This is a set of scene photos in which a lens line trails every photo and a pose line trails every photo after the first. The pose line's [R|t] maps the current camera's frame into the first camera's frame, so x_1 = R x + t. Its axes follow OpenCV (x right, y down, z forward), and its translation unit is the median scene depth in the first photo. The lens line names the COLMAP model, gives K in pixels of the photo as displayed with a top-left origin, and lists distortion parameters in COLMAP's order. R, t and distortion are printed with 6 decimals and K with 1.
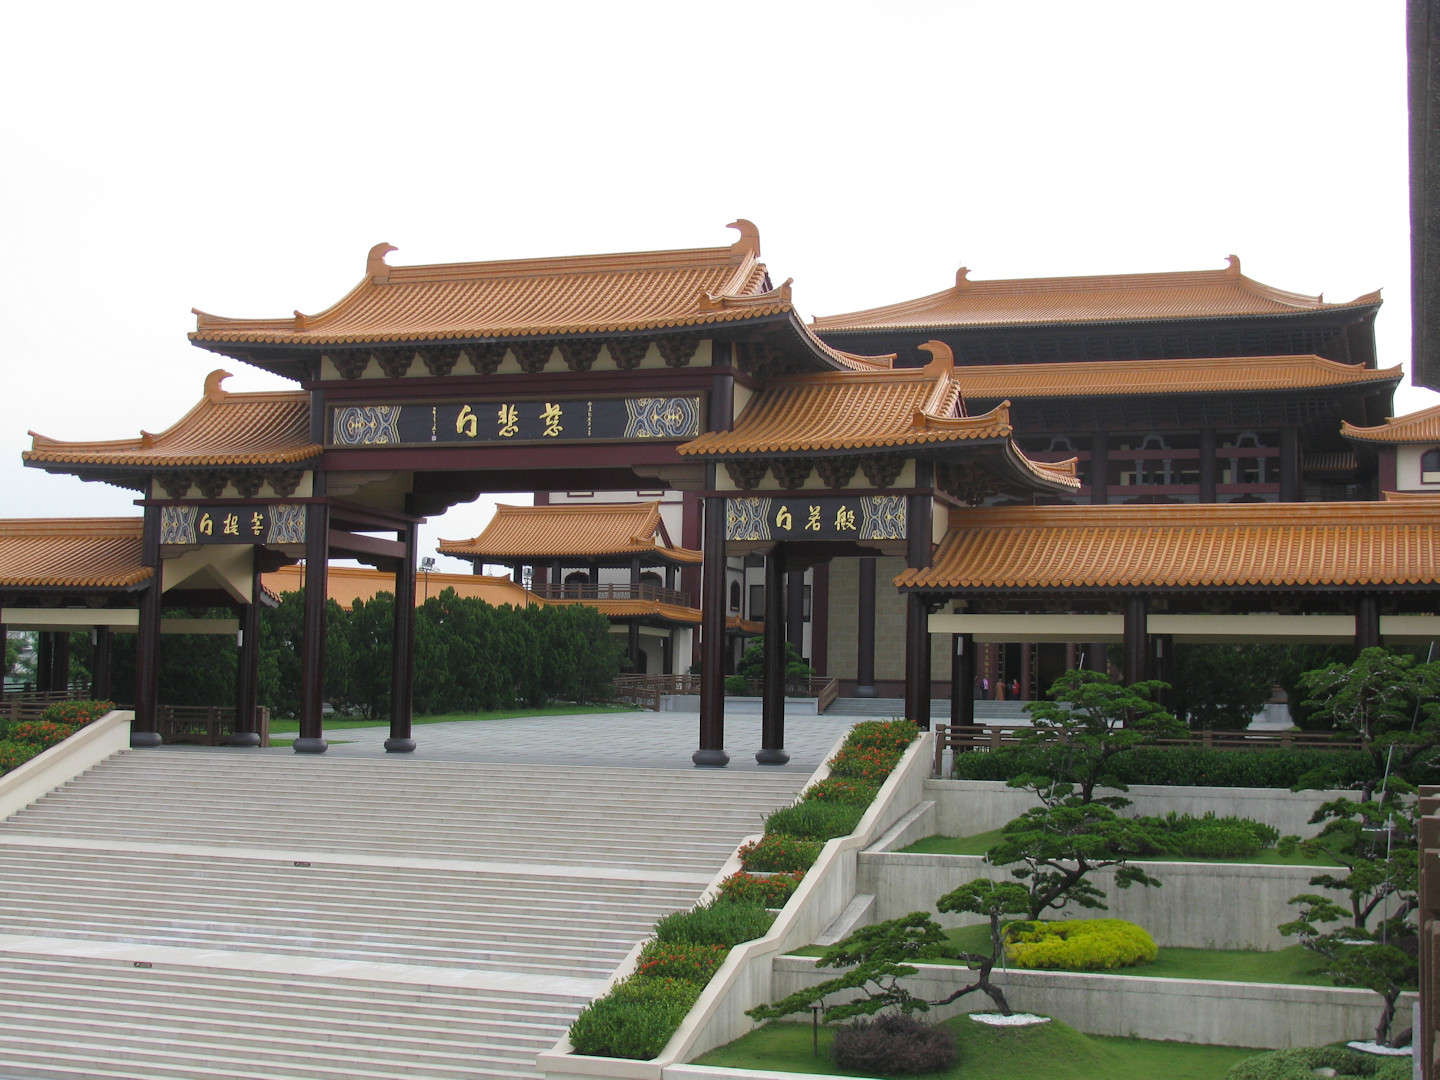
lens RADIAL K [[2093.3, 0, 721.3], [0, 2093.3, 539.4], [0, 0, 1]] dist [0.121865, 0.000000]
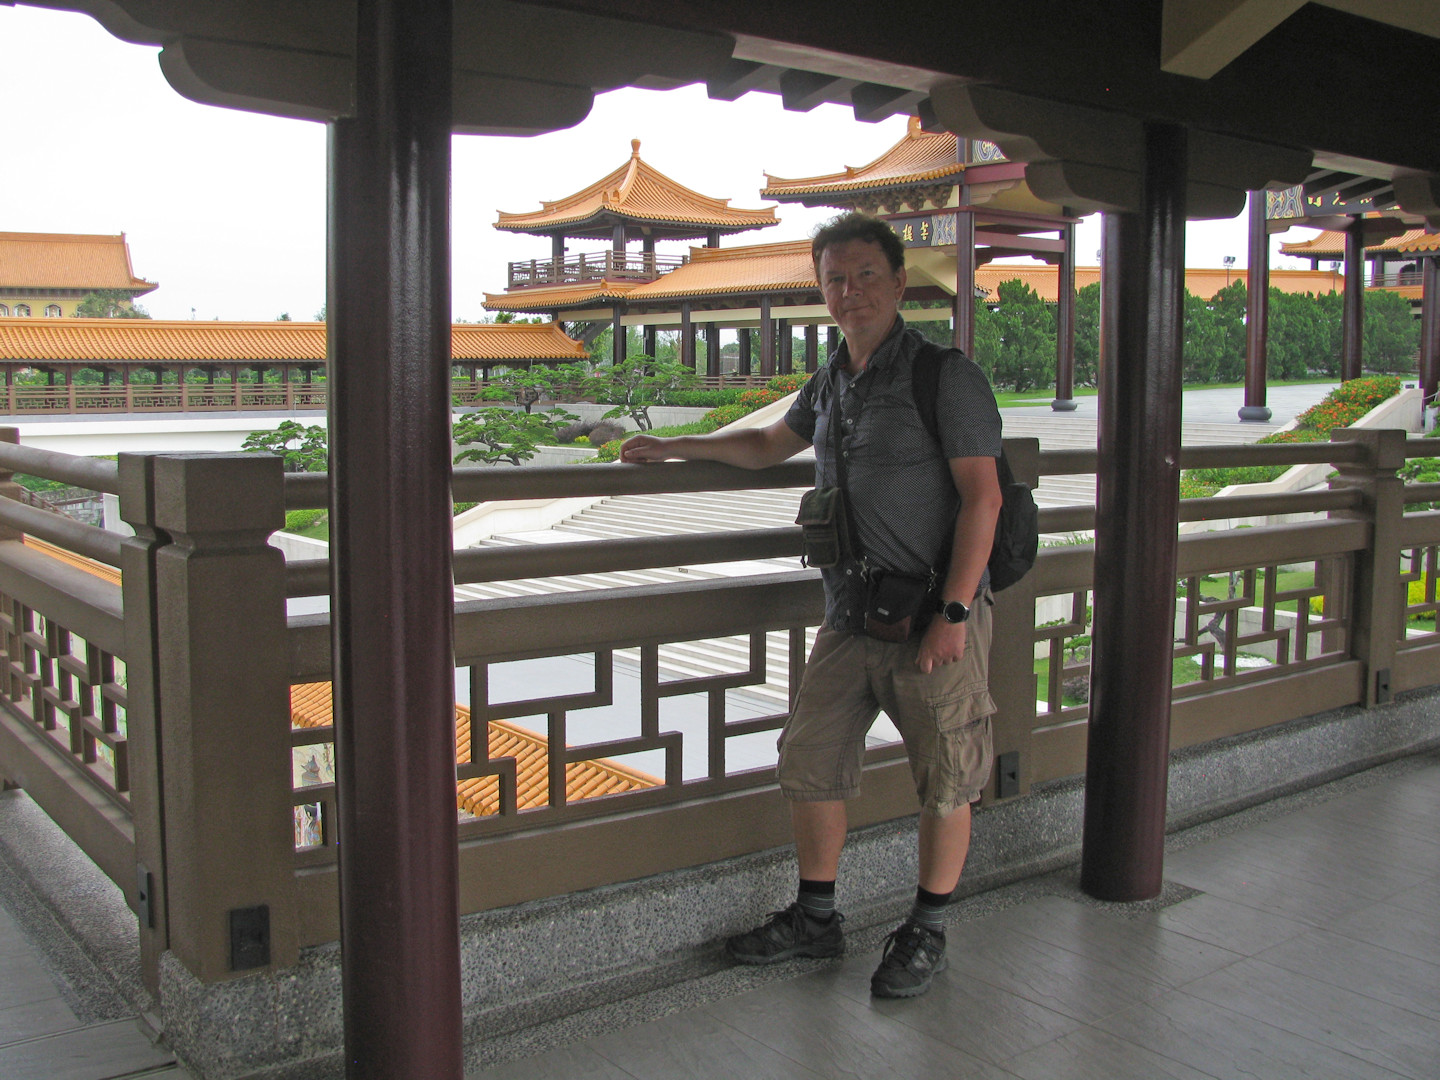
lens RADIAL K [[1517.1, 0, 721.5], [0, 1517.1, 538.6], [0, 0, 1]] dist [-0.052749, 0.000000]
pose [[0.837382, 0.042141, -0.544991, 0.190251], [0.056936, 0.984876, 0.163638, 0.019765], [0.543645, -0.168057, 0.822318, 0.152577]]
